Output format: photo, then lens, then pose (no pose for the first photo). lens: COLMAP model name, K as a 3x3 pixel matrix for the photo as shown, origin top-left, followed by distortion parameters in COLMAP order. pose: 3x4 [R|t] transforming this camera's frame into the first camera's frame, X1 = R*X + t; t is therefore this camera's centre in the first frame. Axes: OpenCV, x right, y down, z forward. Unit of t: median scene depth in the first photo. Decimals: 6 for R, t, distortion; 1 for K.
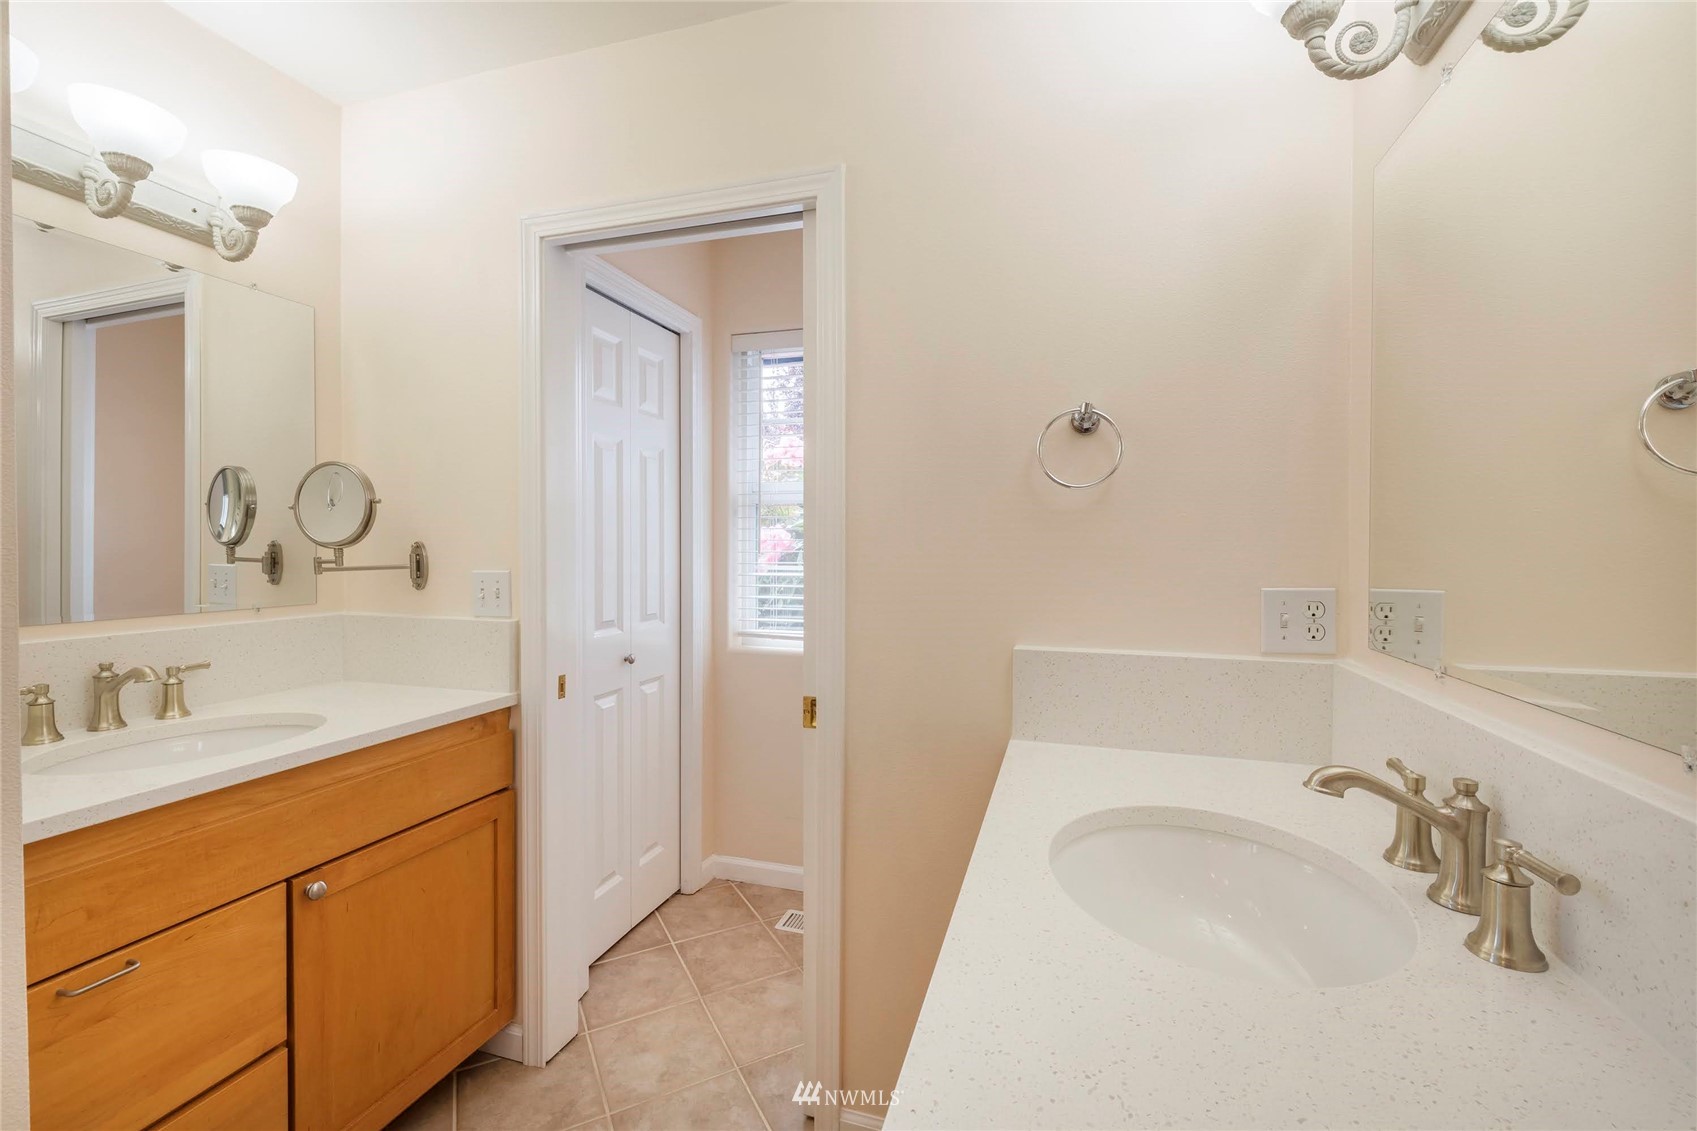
lens RADIAL K [[717.9, 0, 842.5], [0, 717.9, 556.2], [0, 0, 1]] dist [-0.001841, 0.000351]
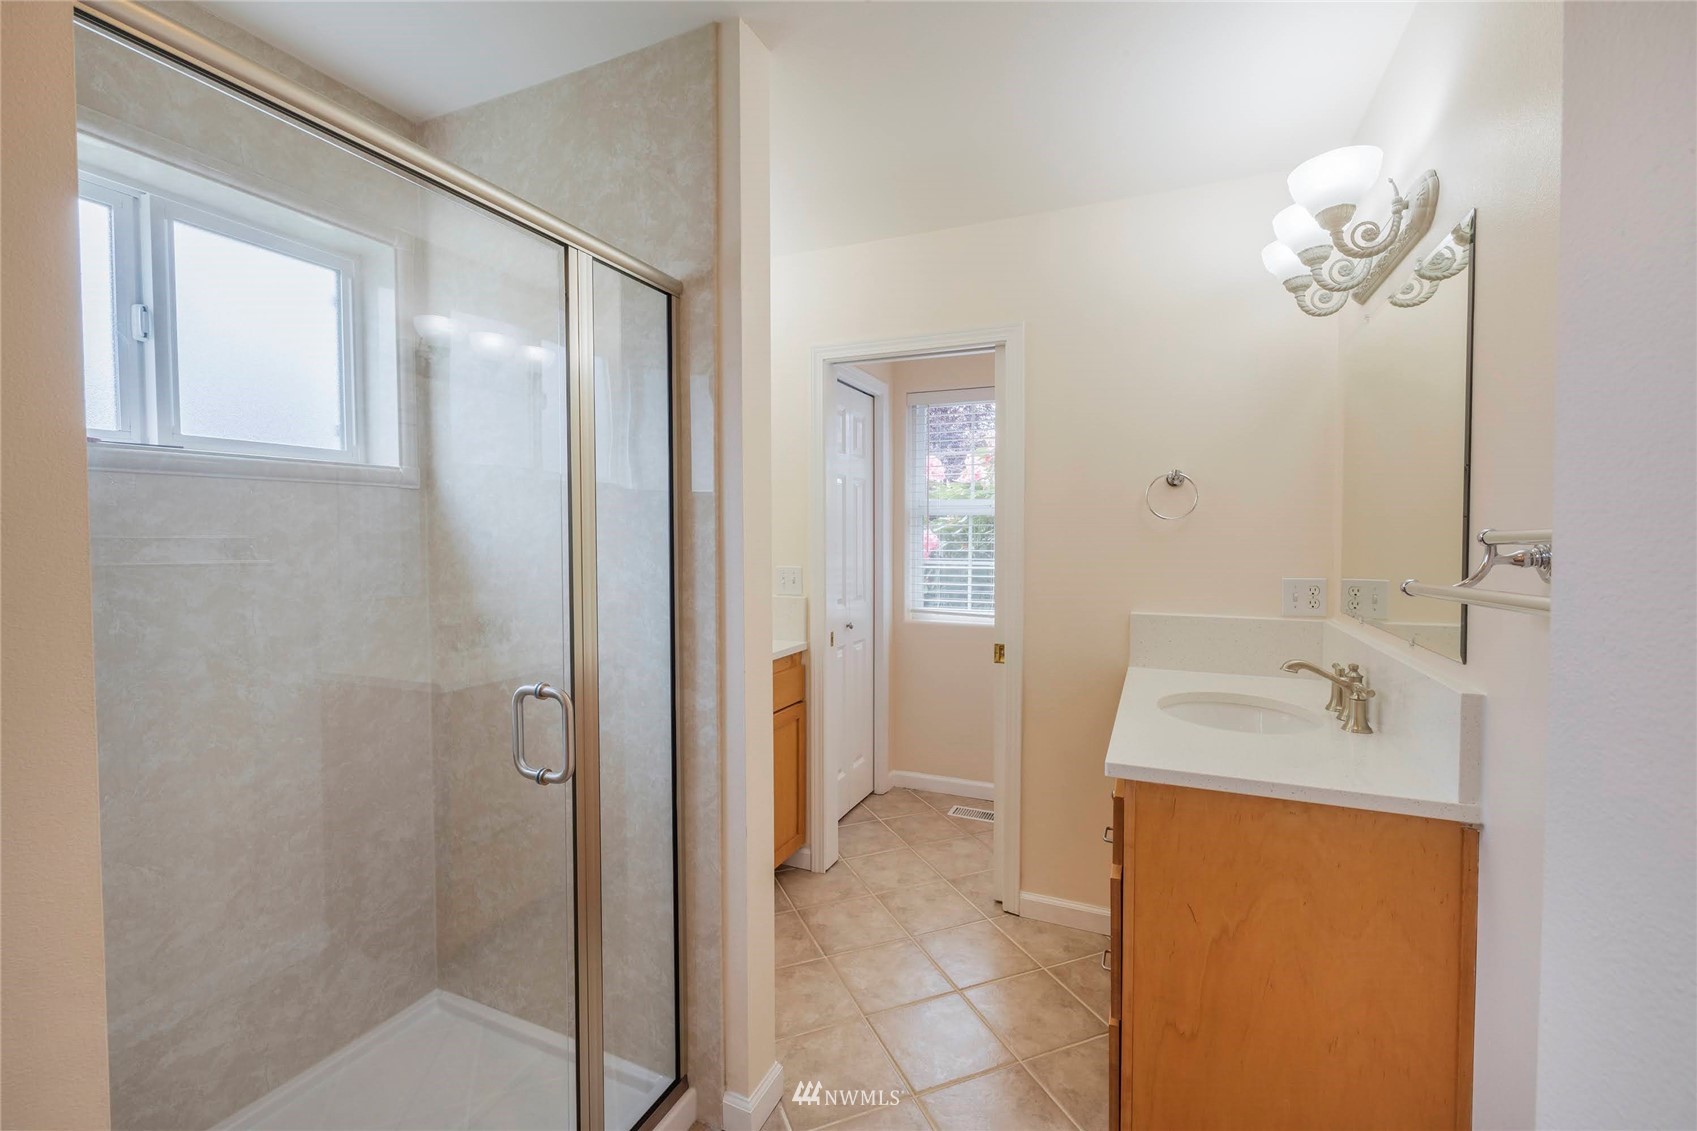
lens RADIAL K [[717.9, 0, 842.5], [0, 717.9, 556.2], [0, 0, 1]] dist [-0.001841, 0.000351]
pose [[0.994487, -0.001366, -0.104855, -0.203208], [0.002979, 0.999880, 0.015234, -0.026820], [0.104821, -0.015463, 0.994371, -0.587133]]
